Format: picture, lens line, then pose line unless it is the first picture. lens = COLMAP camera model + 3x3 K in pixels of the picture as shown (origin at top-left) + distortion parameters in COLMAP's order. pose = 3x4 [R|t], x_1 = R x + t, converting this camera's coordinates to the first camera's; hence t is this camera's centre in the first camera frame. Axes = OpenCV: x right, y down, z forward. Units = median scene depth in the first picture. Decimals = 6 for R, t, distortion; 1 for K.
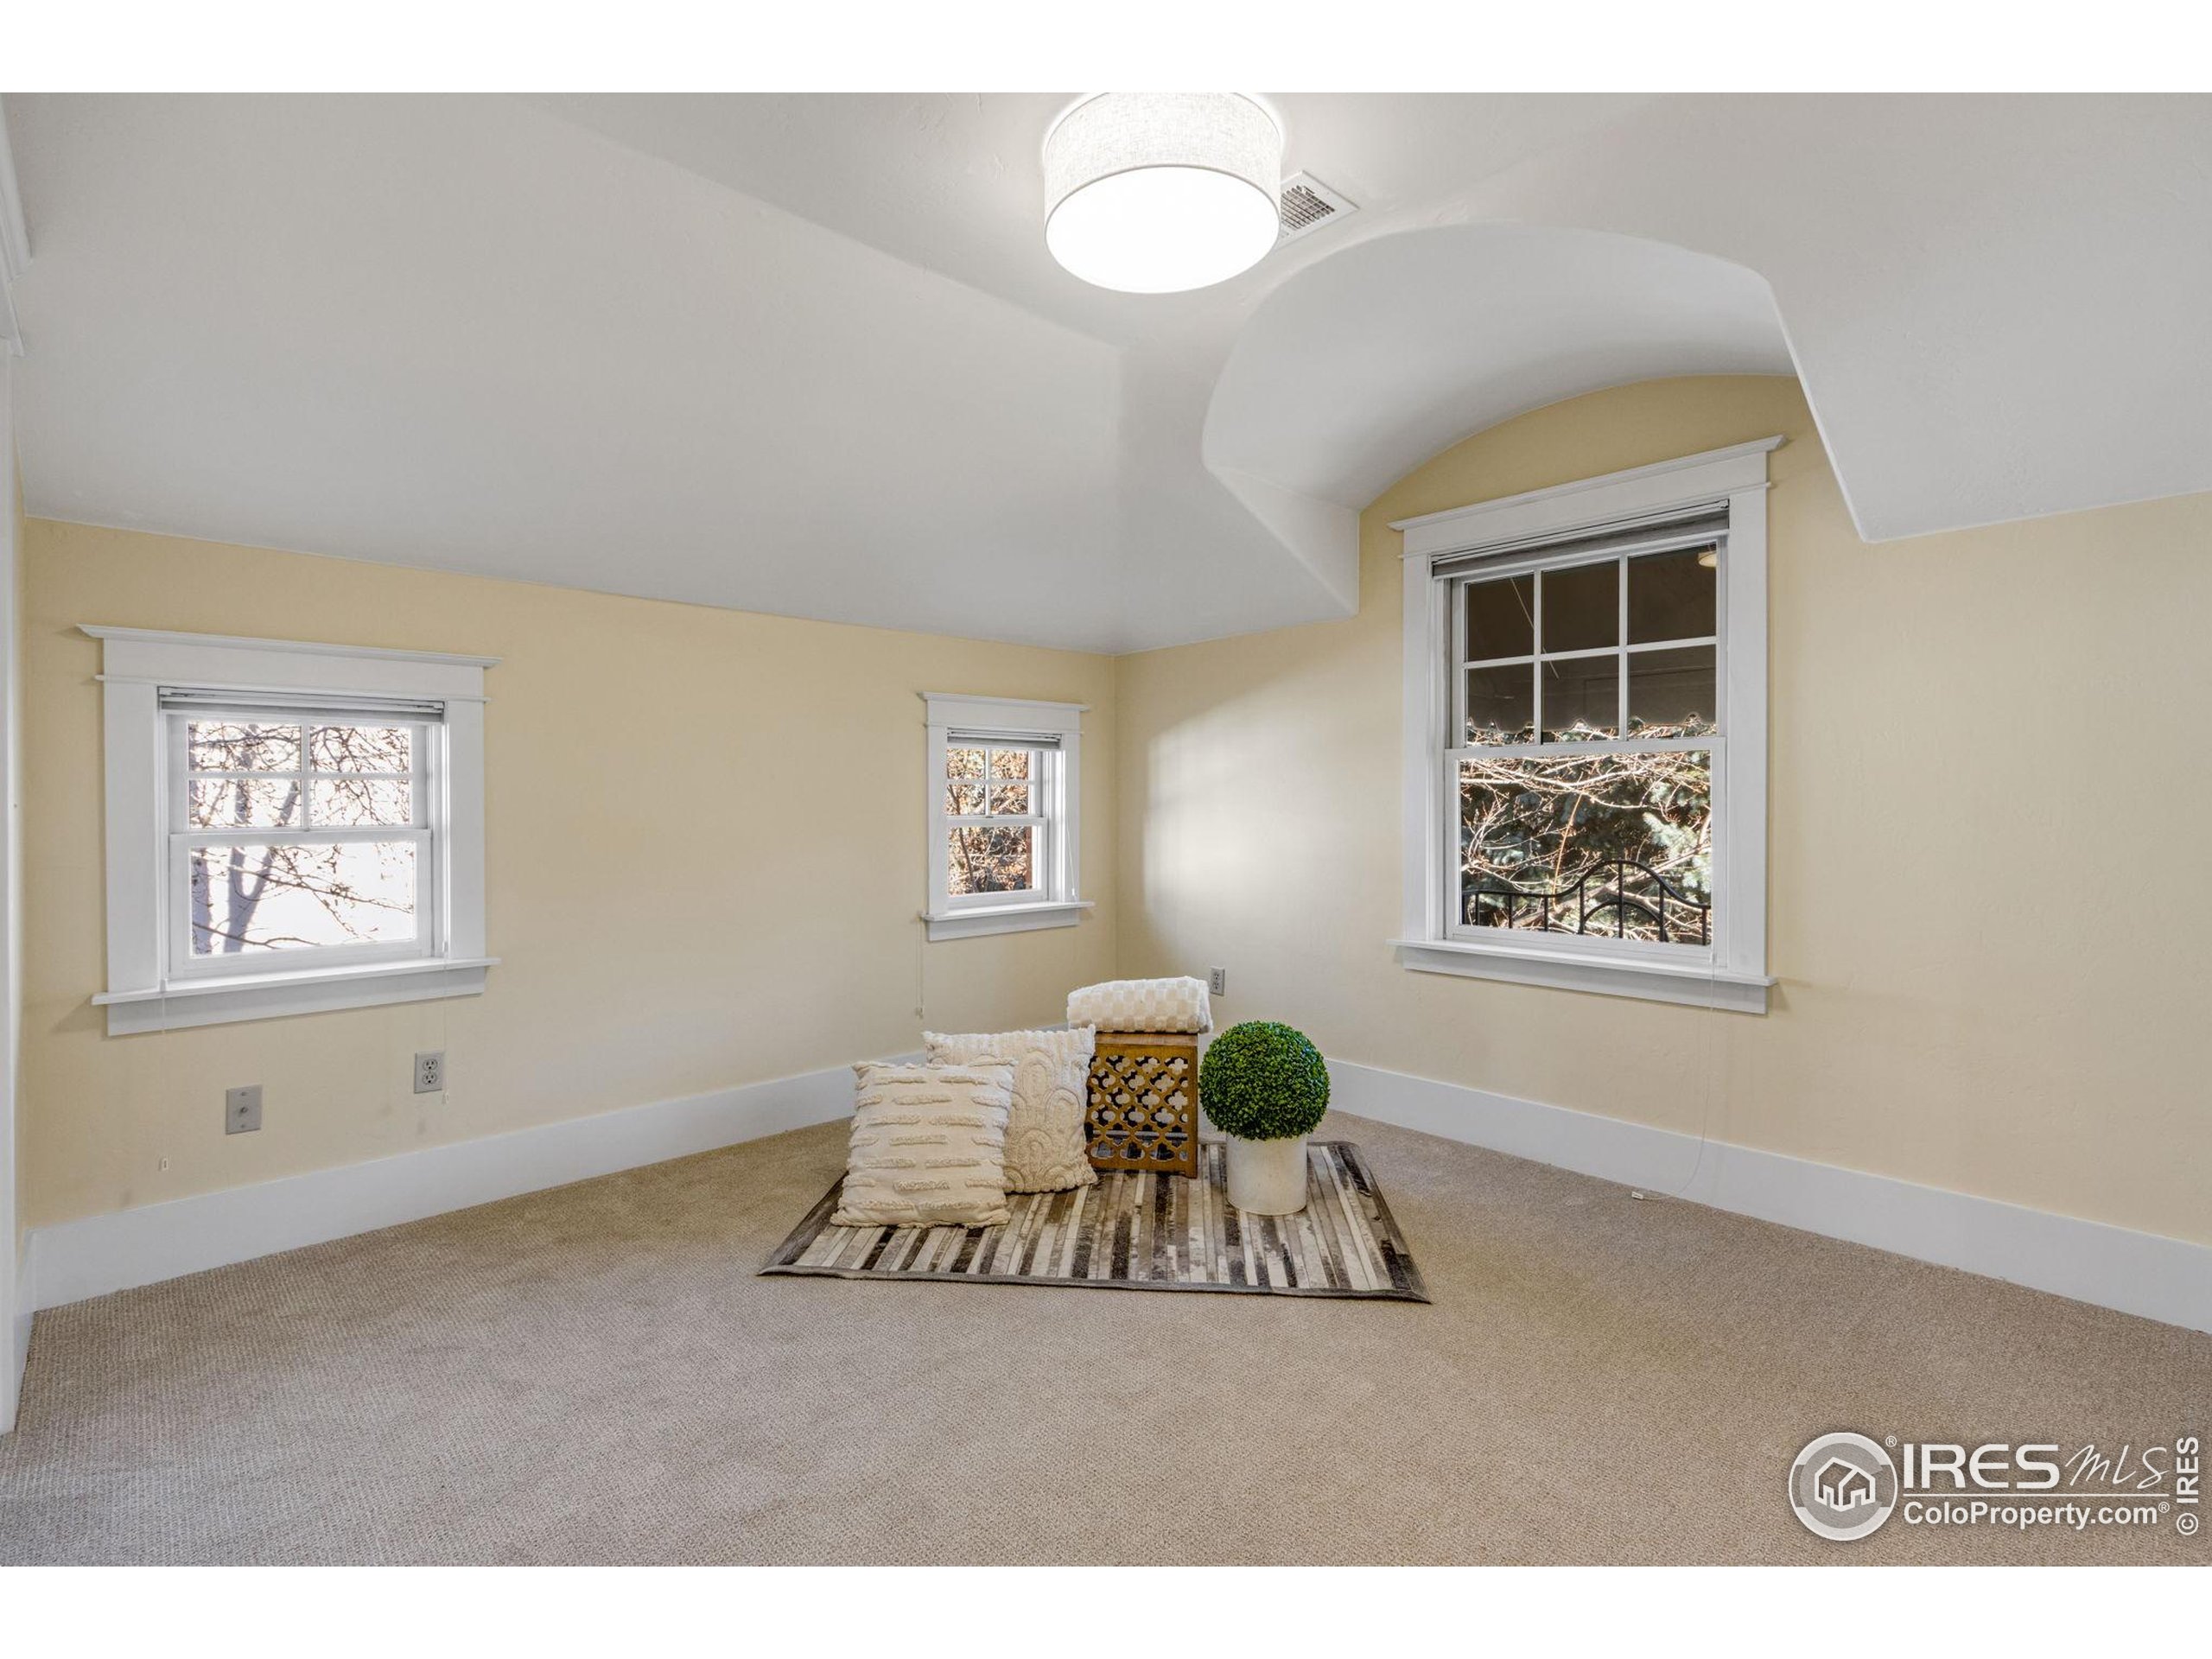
lens RADIAL K [[1037.4, 0, 1116.7], [0, 1037.4, 821.9], [0, 0, 1]] dist [0.001066, -0.000865]
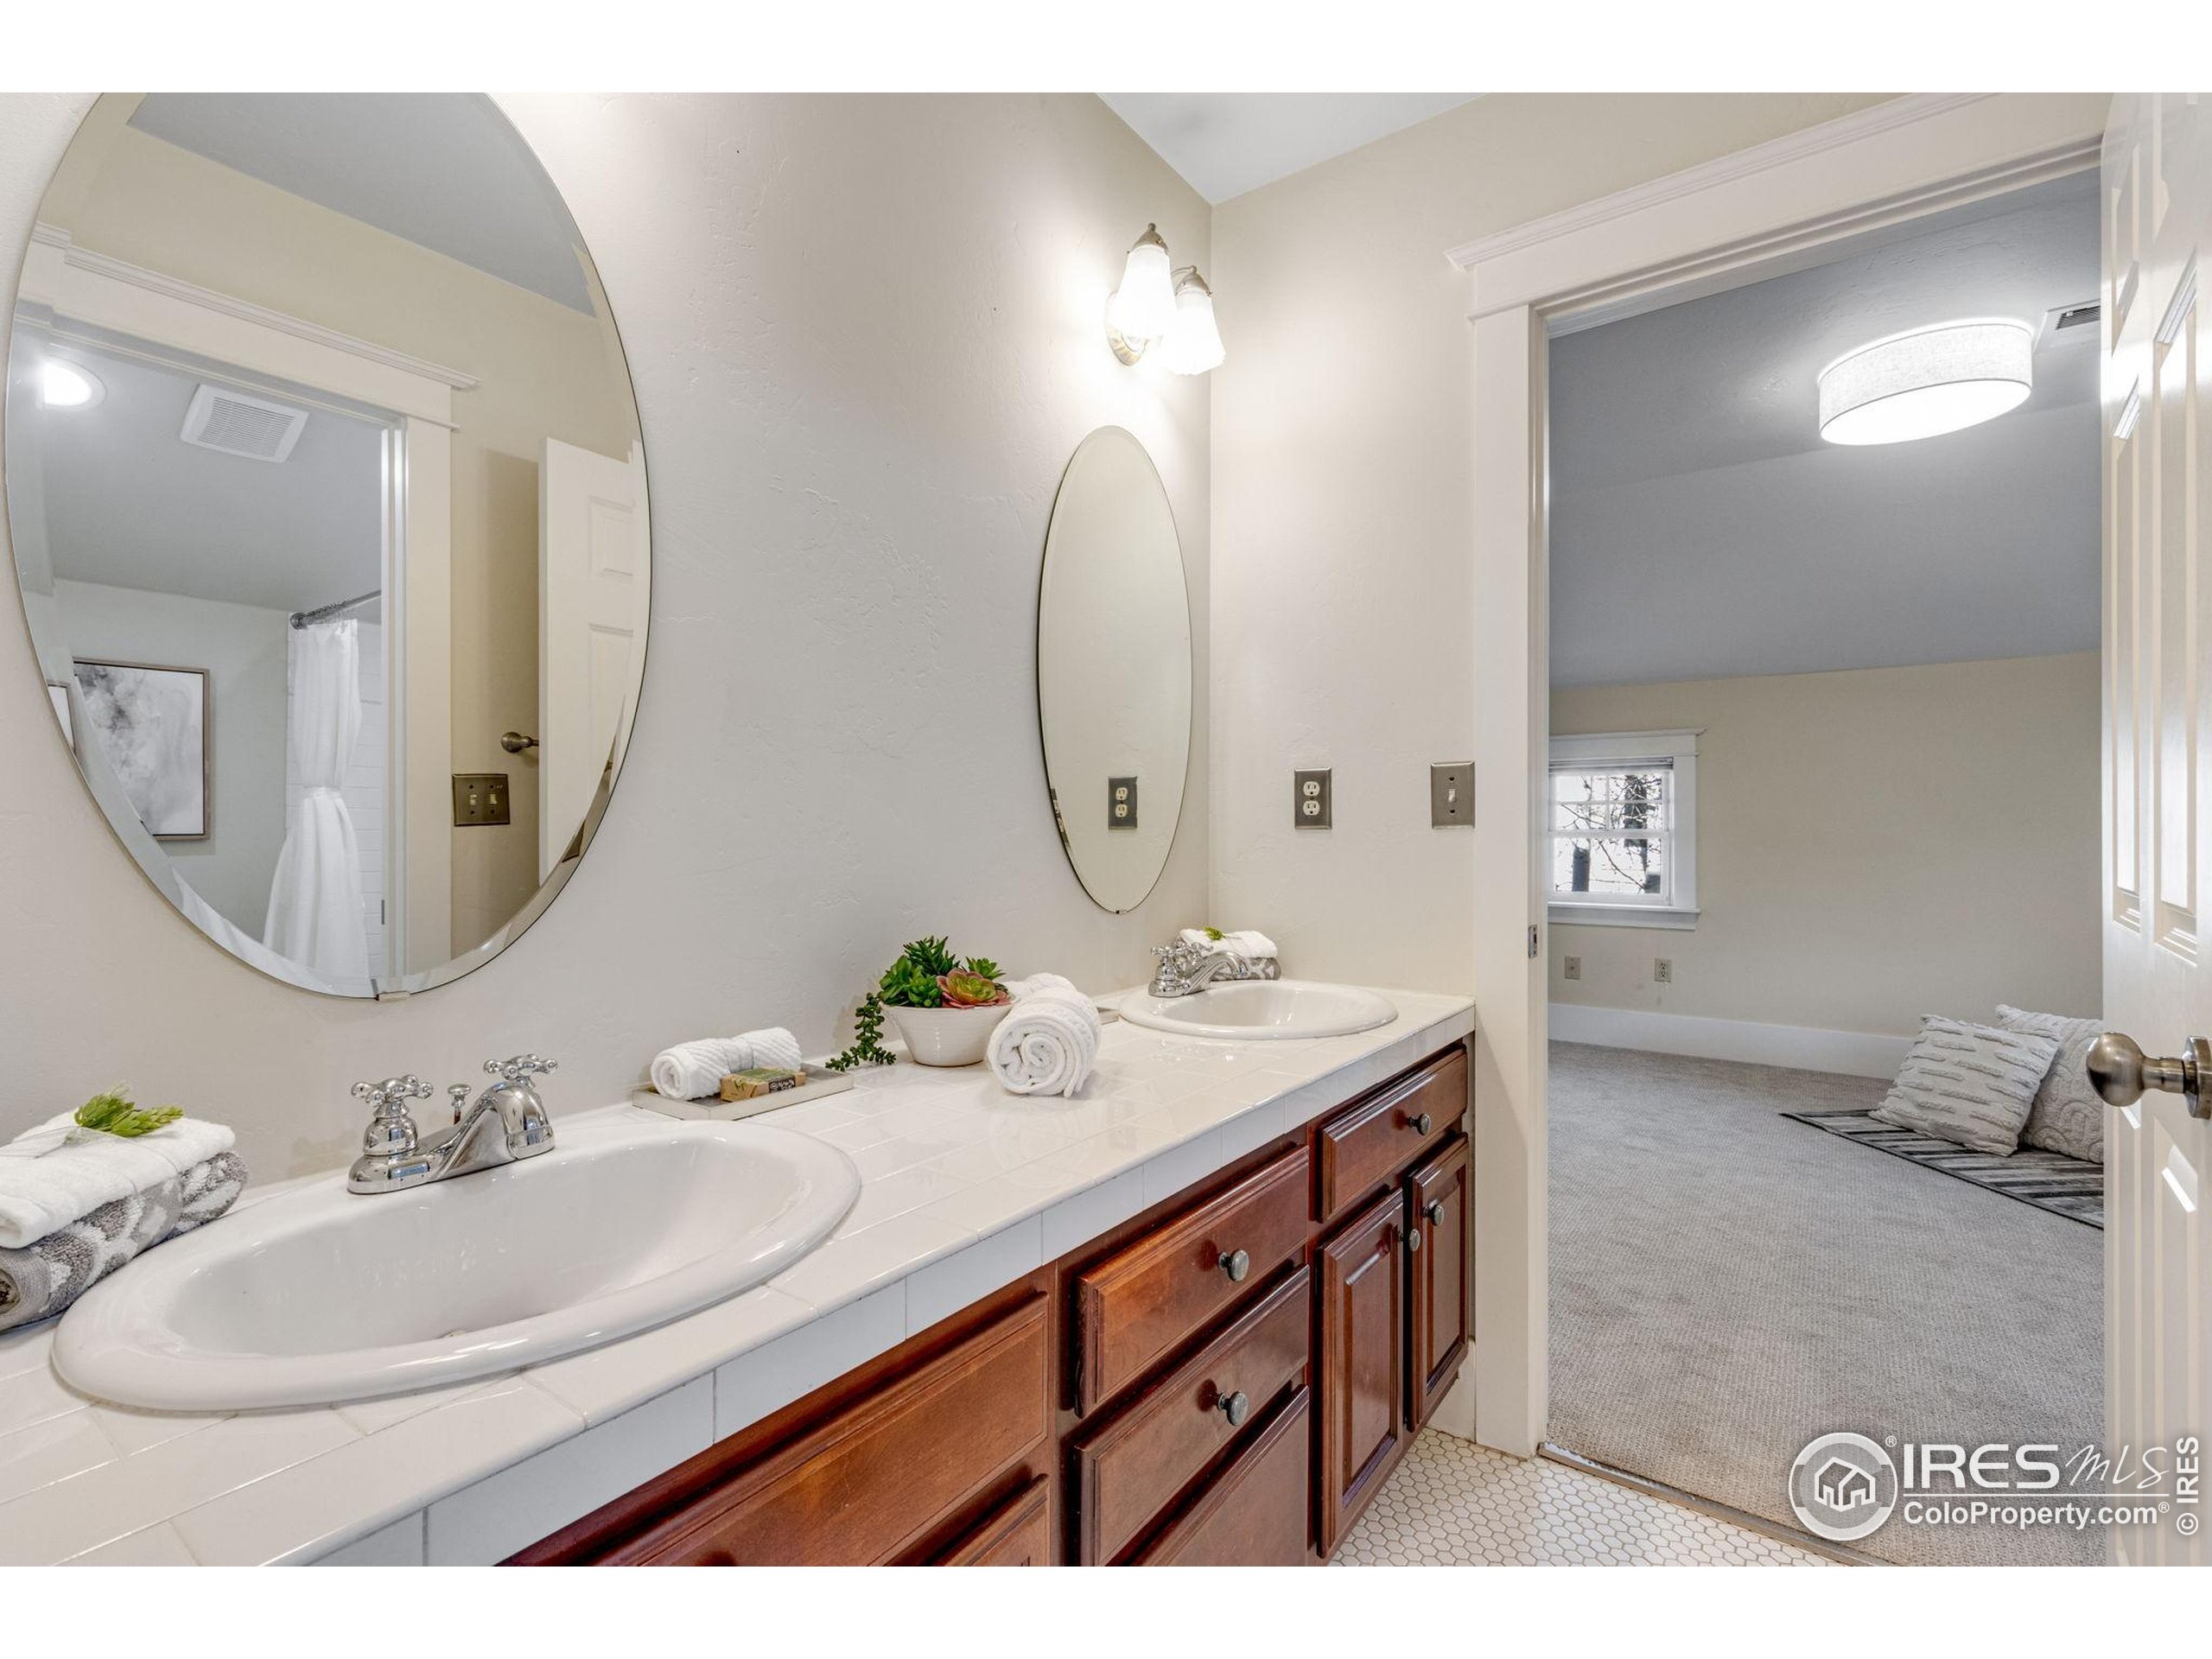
lens RADIAL K [[1037.4, 0, 1116.7], [0, 1037.4, 821.9], [0, 0, 1]] dist [0.001066, -0.000865]
pose [[0.218121, -0.006612, -0.975899, 0.860354], [-0.016061, 0.999817, -0.010364, 0.024825], [0.975790, 0.017935, 0.217975, -0.289091]]
